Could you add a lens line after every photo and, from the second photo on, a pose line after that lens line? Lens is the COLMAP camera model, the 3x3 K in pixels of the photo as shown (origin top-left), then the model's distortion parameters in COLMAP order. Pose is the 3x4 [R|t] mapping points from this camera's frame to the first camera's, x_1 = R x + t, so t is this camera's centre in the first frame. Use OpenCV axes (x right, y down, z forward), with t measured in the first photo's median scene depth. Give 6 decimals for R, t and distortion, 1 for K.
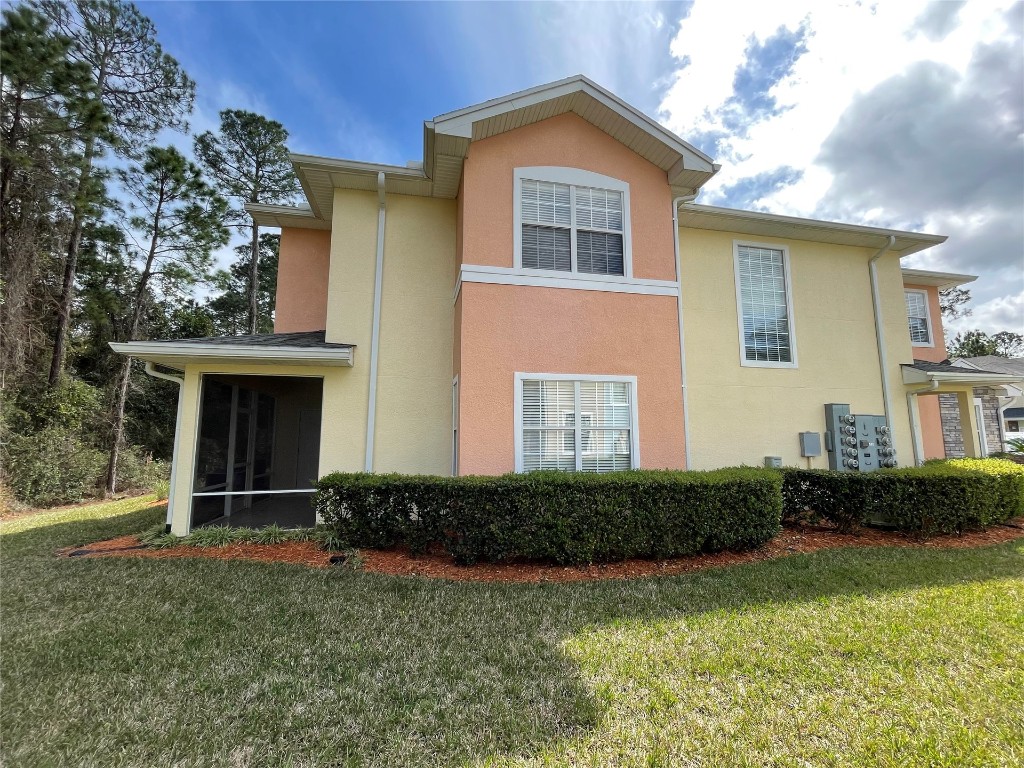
lens RADIAL K [[413.5, 0, 512.0], [0, 413.5, 384.0], [0, 0, 1]] dist [-0.000545, -0.000162]
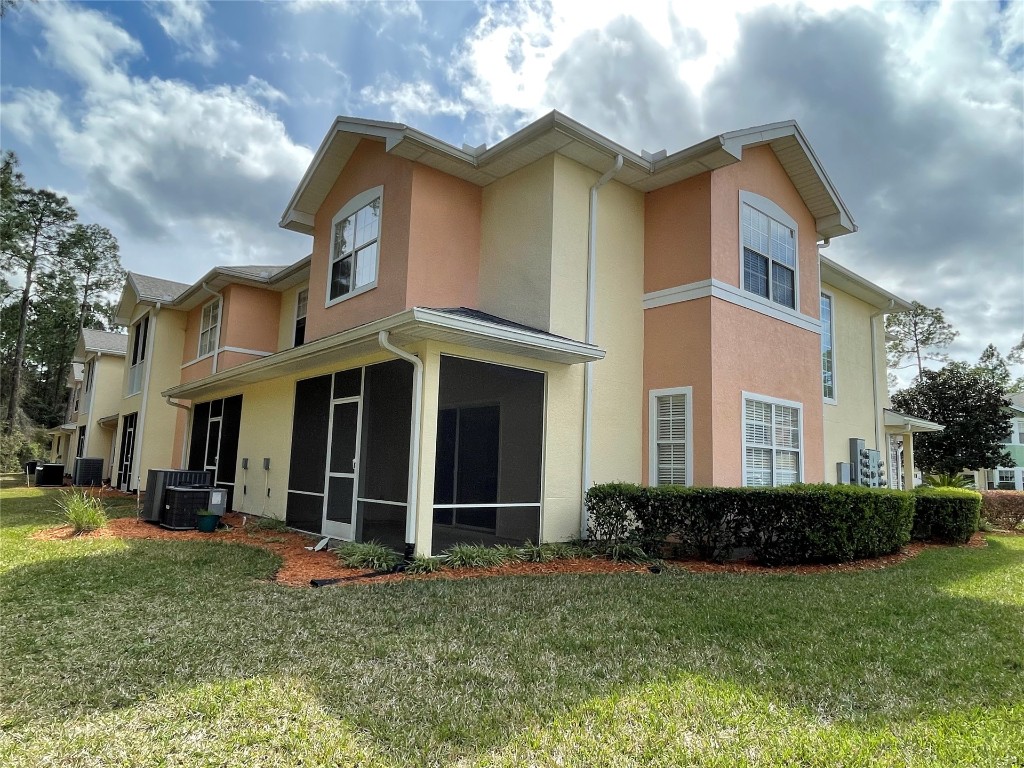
lens RADIAL K [[616.2, 0, 512.0], [0, 616.2, 384.0], [0, 0, 1]] dist [-0.001803, -0.000210]
pose [[0.884861, 0.100238, 0.454943, -1.143946], [-0.099620, 0.994701, -0.025403, 0.047463], [-0.455079, -0.022843, 0.890158, -0.105826]]
